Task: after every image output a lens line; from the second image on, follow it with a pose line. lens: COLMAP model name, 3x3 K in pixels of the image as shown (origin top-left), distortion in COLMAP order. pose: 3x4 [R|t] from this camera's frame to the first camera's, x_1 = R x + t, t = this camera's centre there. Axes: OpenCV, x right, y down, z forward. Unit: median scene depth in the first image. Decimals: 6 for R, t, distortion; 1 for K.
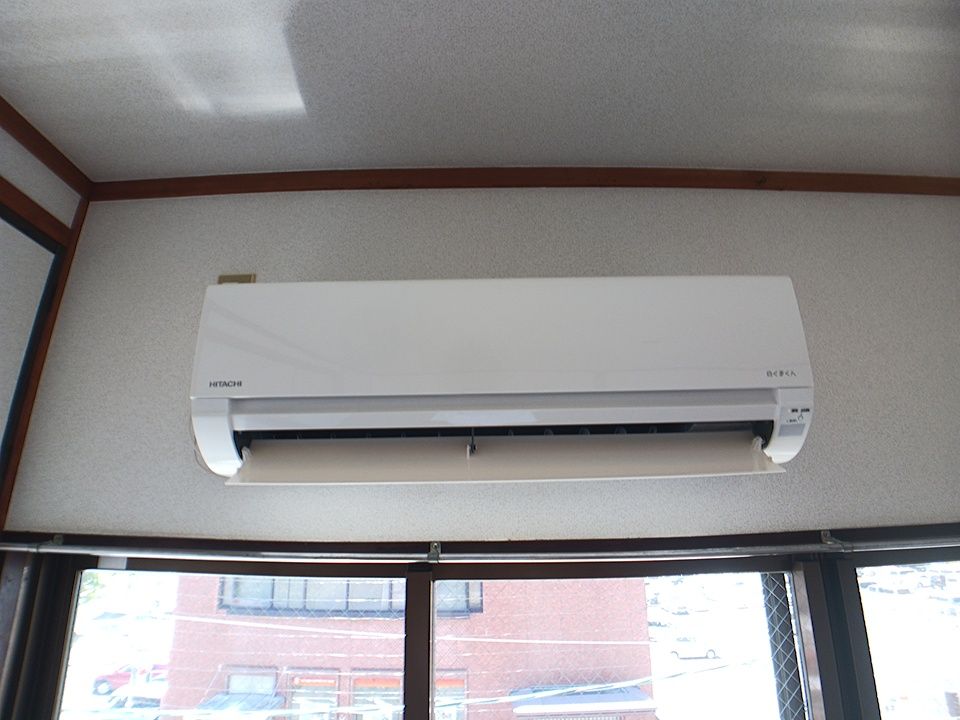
lens RADIAL K [[490.0, 0, 480.0], [0, 490.0, 360.0], [0, 0, 1]] dist [-0.068977, 0.000161]
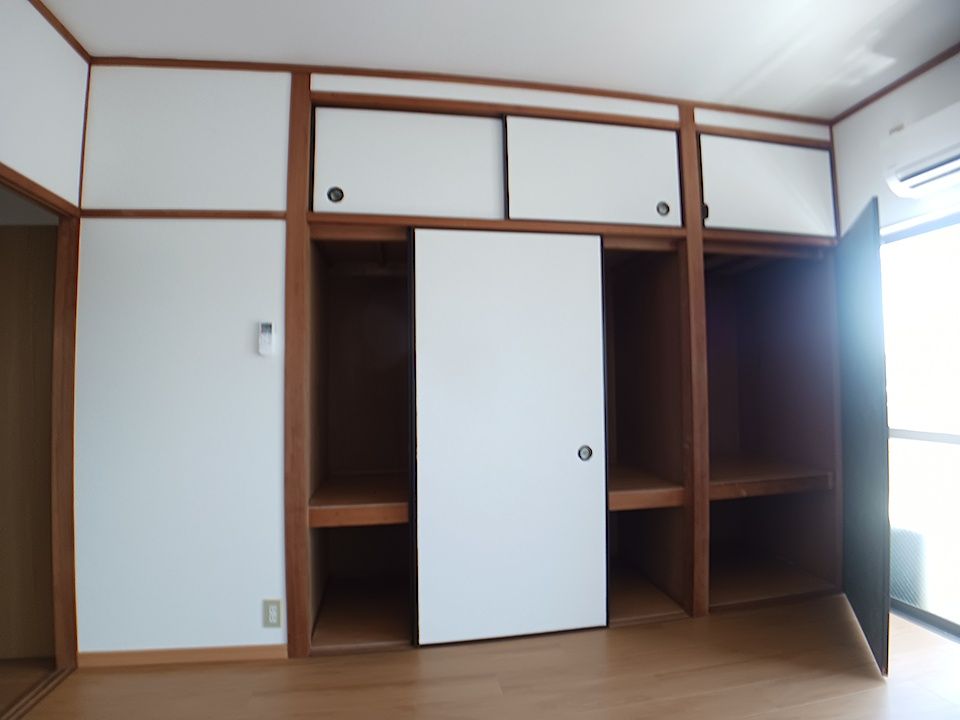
lens RADIAL K [[490.0, 0, 480.0], [0, 490.0, 360.0], [0, 0, 1]] dist [-0.068977, 0.000161]
pose [[0.183726, -0.032341, -0.982445, 1.765596], [0.326354, 0.944774, 0.029930, 0.243182], [0.927220, -0.326124, 0.184134, -2.350103]]
